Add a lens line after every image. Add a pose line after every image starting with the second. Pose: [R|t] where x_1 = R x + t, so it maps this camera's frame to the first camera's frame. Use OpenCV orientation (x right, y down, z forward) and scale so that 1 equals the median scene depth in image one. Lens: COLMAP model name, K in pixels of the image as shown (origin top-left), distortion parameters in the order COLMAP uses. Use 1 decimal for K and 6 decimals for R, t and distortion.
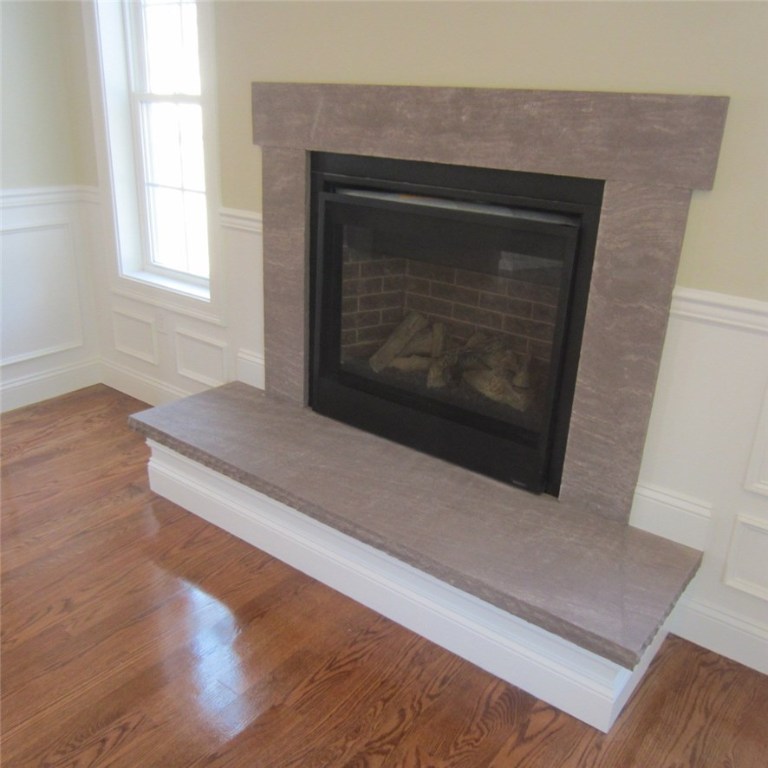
lens RADIAL K [[726.7, 0, 391.1], [0, 726.7, 383.0], [0, 0, 1]] dist [-0.031415, 0.000000]
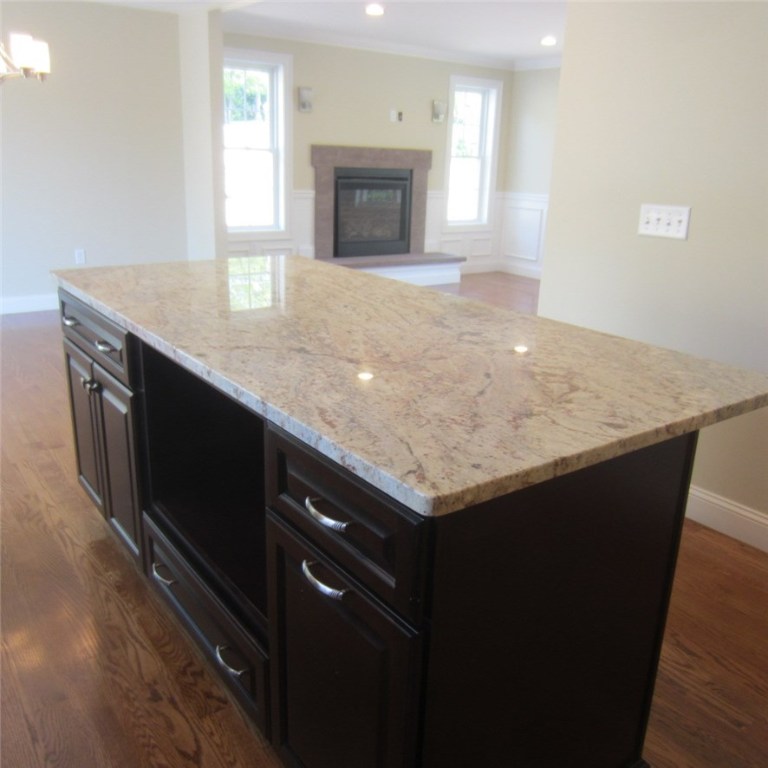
lens RADIAL K [[726.7, 0, 385.4], [0, 726.7, 384.8], [0, 0, 1]] dist [-0.031415, 0.000000]
pose [[0.286629, -0.313655, 0.905243, -3.201665], [0.327385, 0.920074, 0.215133, -0.059947], [-0.900368, 0.234699, 0.366406, -0.116473]]
